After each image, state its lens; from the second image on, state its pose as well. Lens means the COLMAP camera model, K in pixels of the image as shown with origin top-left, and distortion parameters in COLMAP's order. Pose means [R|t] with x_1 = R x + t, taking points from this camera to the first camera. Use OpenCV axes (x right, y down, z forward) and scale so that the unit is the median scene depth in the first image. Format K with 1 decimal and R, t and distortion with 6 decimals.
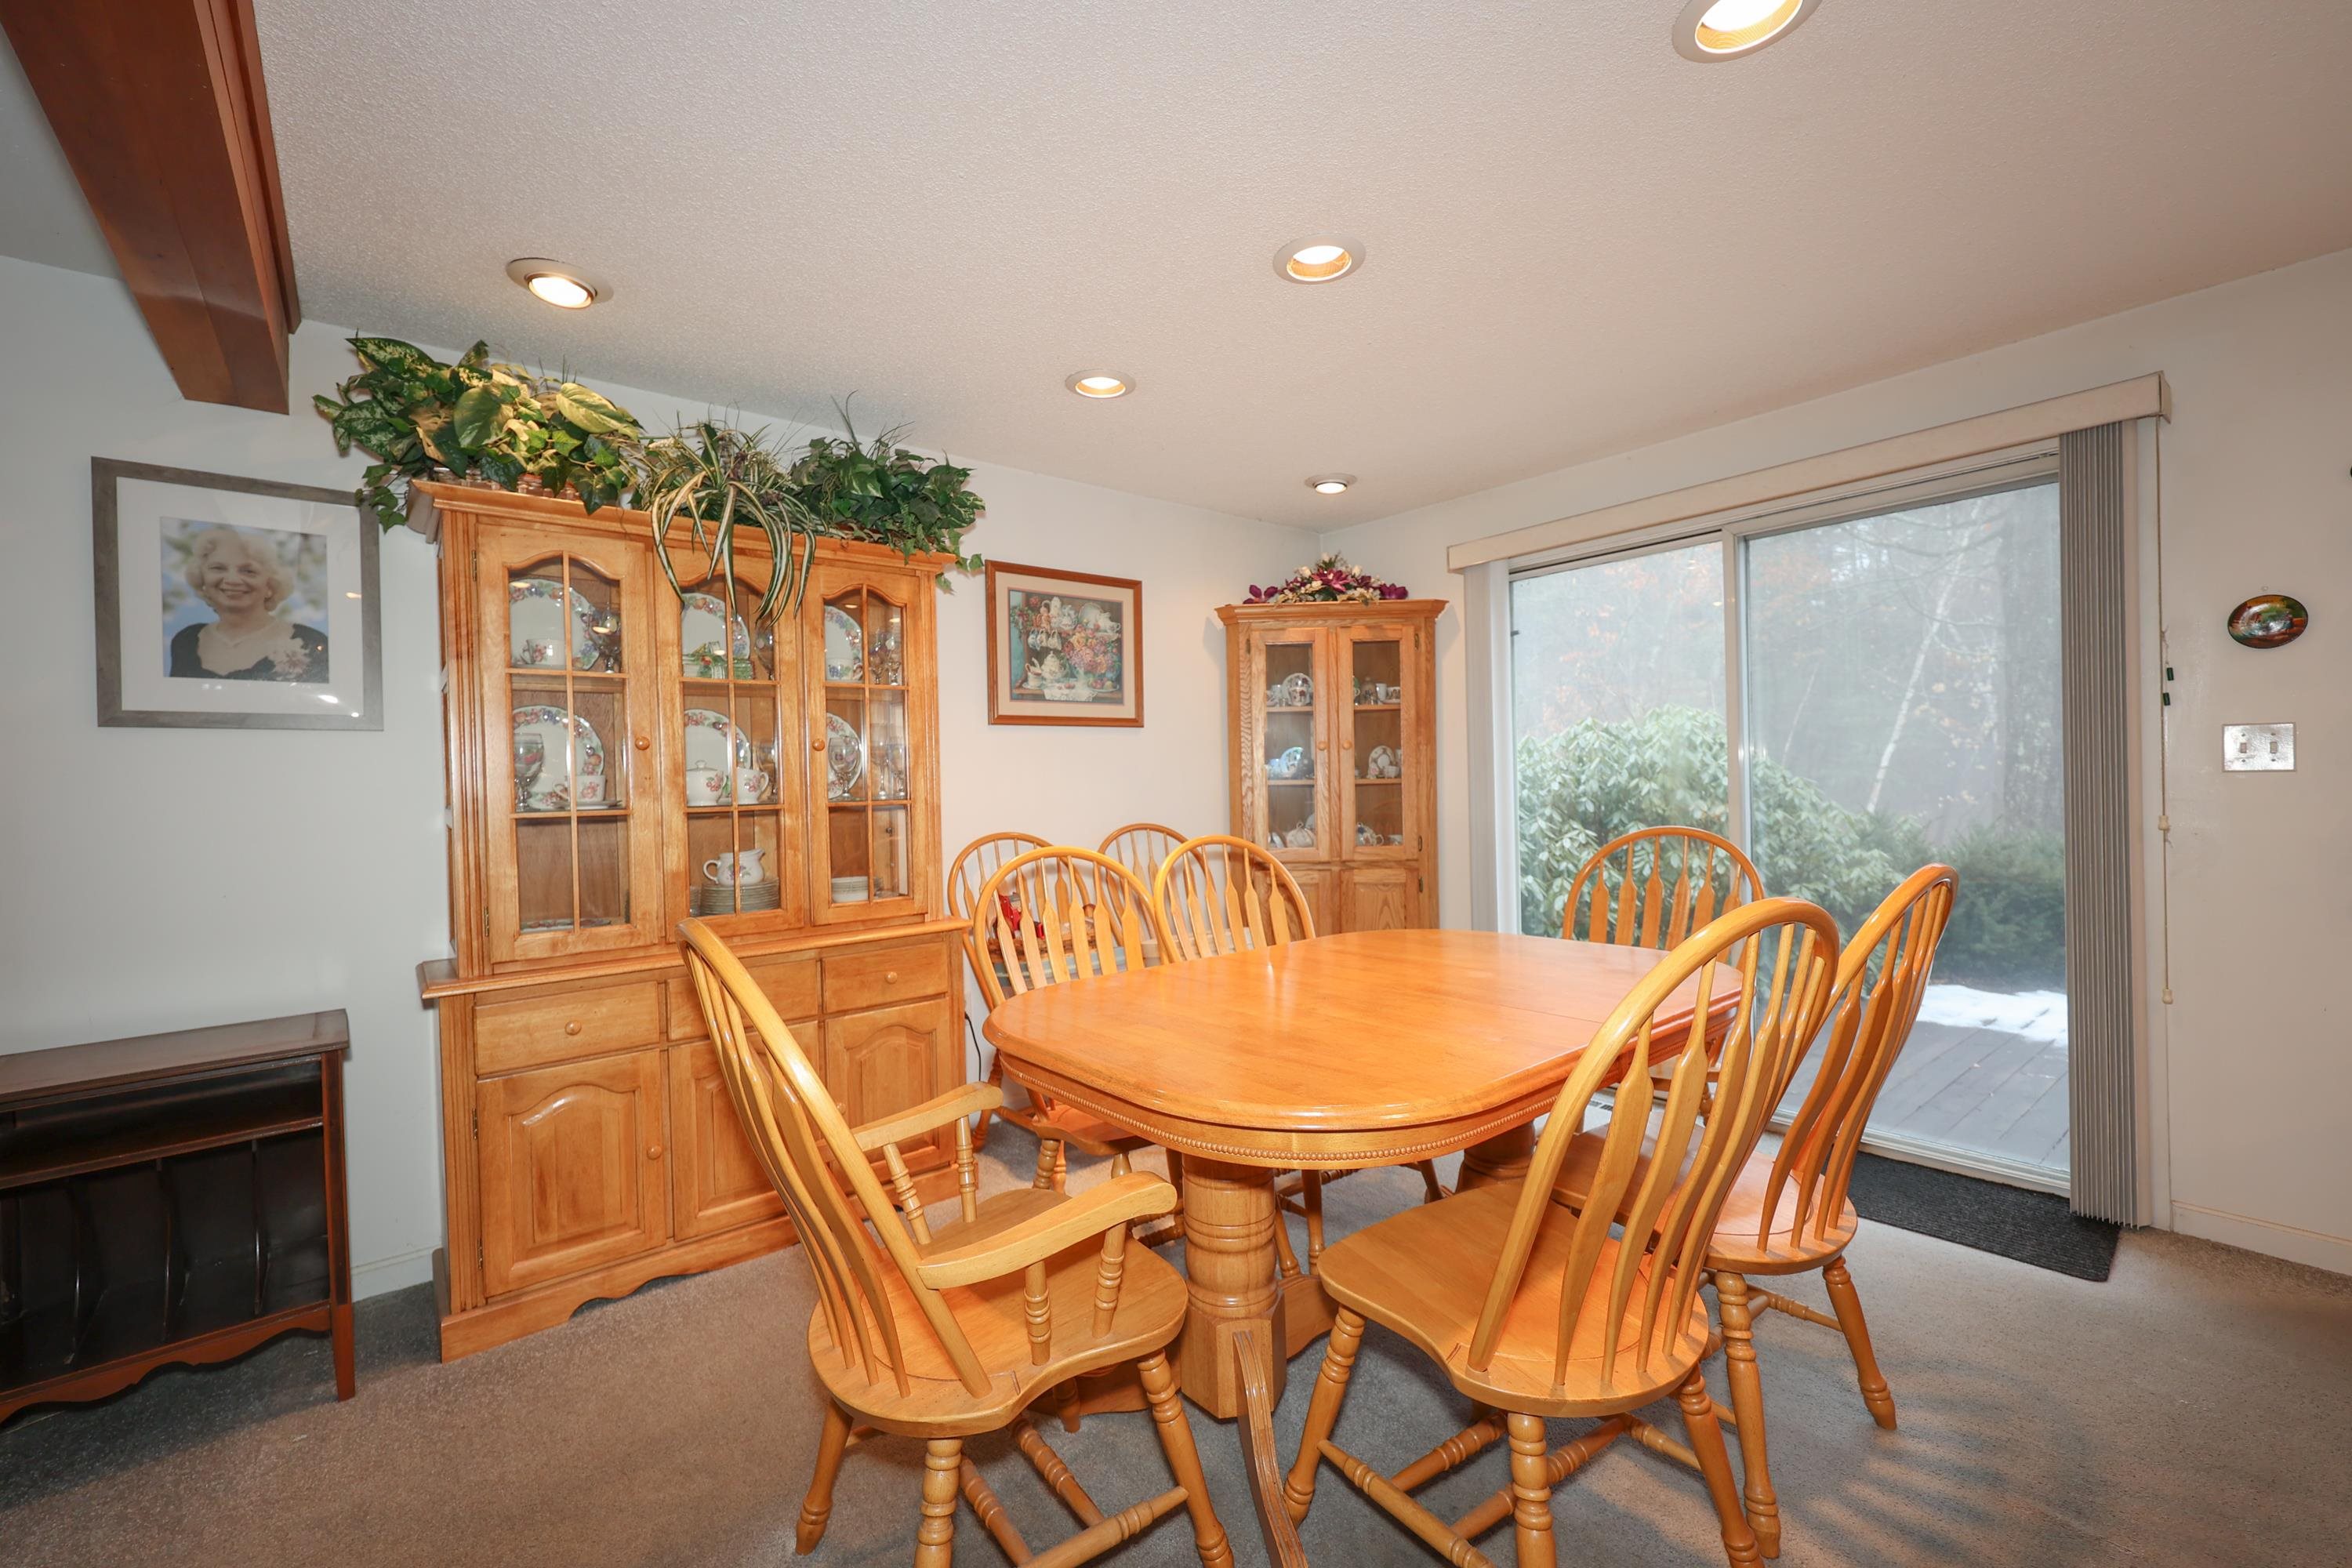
lens RADIAL K [[969.6, 0, 1176.0], [0, 969.6, 784.0], [0, 0, 1]] dist [-0.000044, 0.000379]
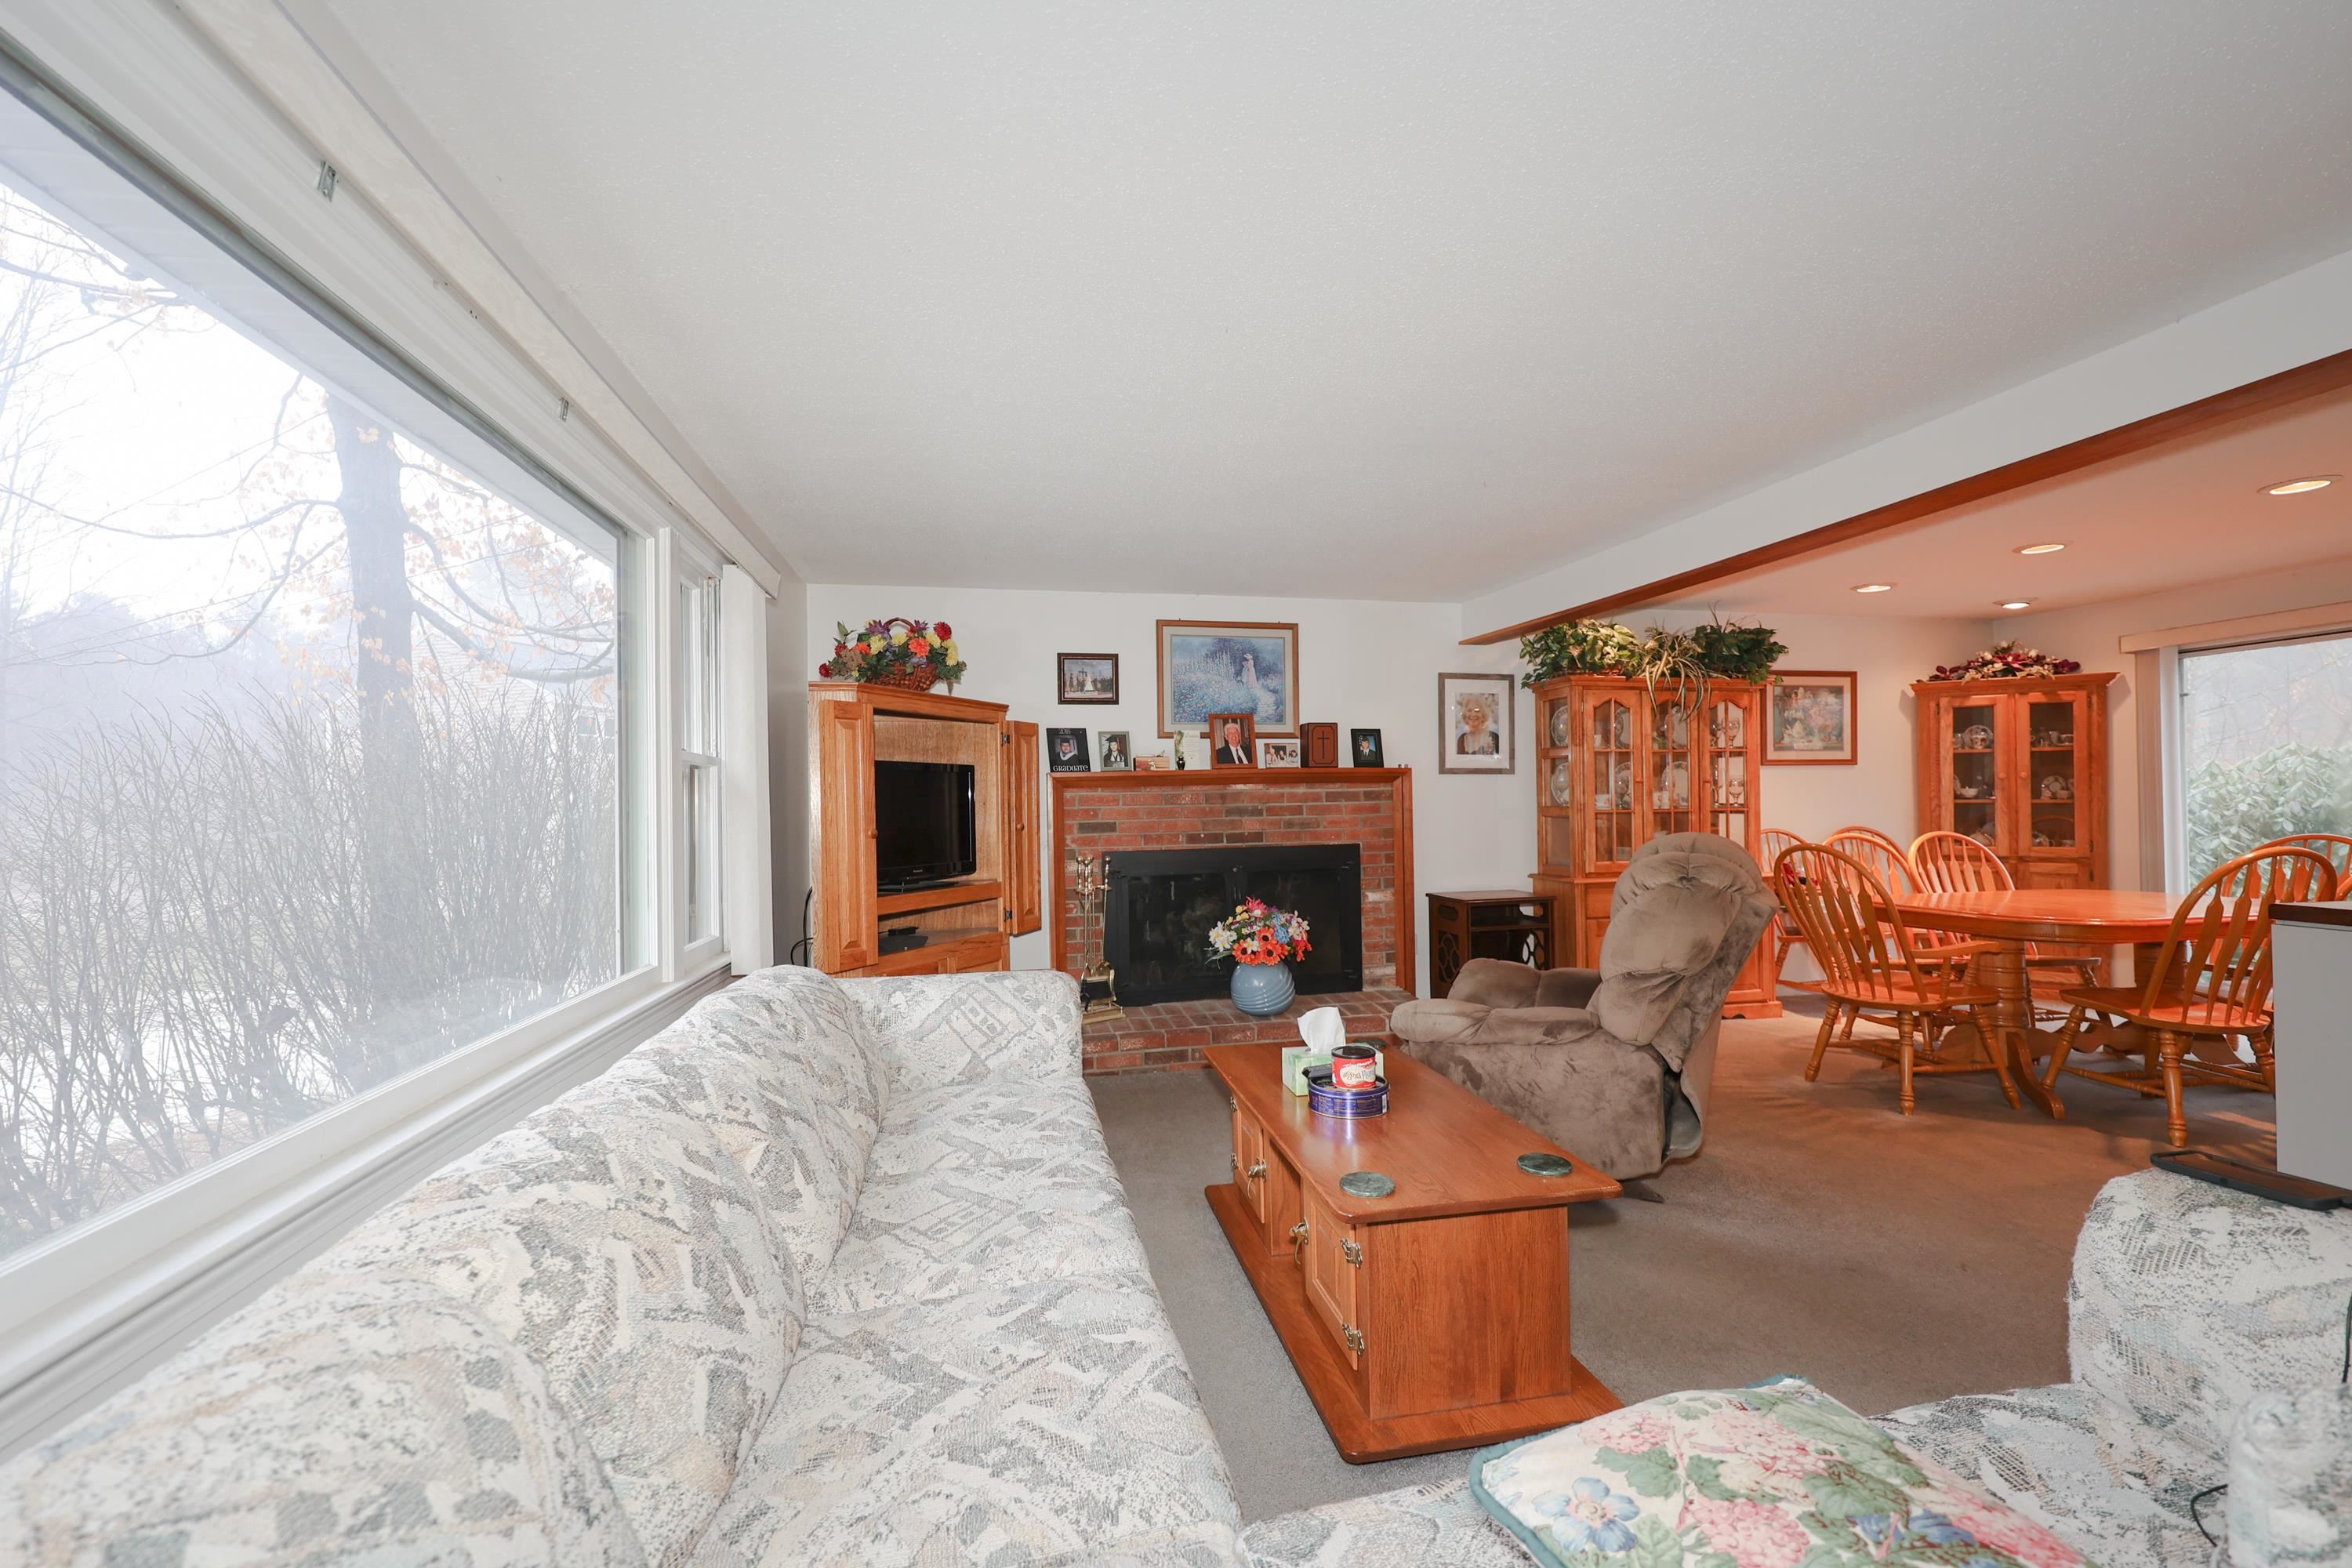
lens RADIAL K [[957.4, 0, 1186.0], [0, 957.4, 793.4], [0, 0, 1]] dist [0.000616, 0.000495]
pose [[0.883184, 0.010678, -0.468904, -0.260142], [-0.011459, 0.999934, 0.001186, -0.001446], [0.468886, 0.004325, 0.883248, -0.859117]]
